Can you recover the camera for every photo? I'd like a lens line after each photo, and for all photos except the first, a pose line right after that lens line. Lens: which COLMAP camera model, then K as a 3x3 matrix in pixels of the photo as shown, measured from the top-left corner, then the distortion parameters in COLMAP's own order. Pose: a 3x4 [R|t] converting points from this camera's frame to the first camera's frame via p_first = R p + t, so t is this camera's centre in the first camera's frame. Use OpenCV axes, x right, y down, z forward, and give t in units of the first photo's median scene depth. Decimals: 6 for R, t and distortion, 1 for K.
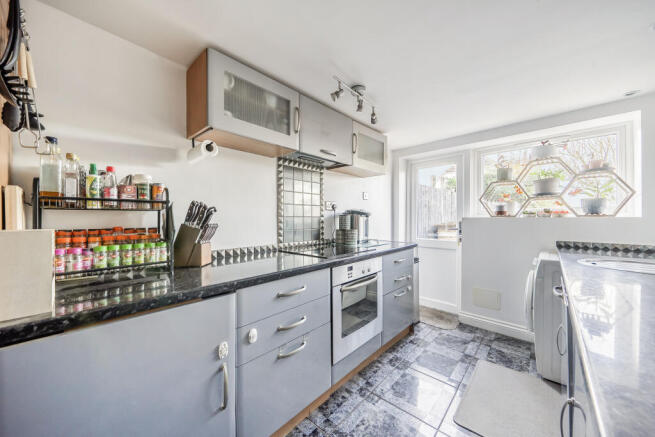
lens RADIAL K [[244.8, 0, 327.9], [0, 244.8, 219.4], [0, 0, 1]] dist [-0.011410, -0.000216]
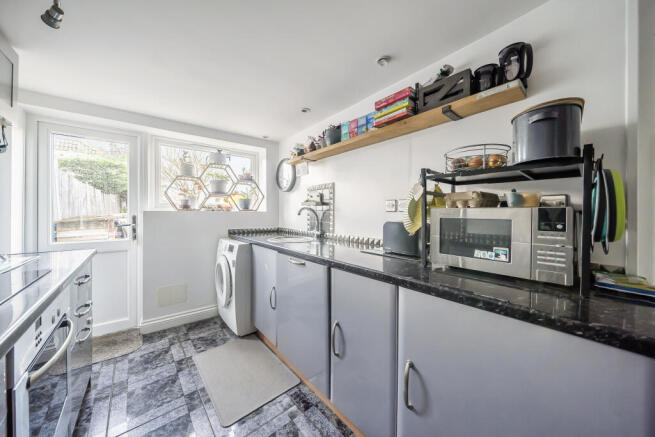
lens RADIAL K [[226.0, 0, 330.1], [0, 226.0, 213.6], [0, 0, 1]] dist [-0.002224, -0.000319]
pose [[0.104945, -0.004255, 0.994469, -0.191829], [-0.000765, 0.999990, 0.004359, -0.002334], [-0.994478, -0.001218, 0.104941, 0.312263]]
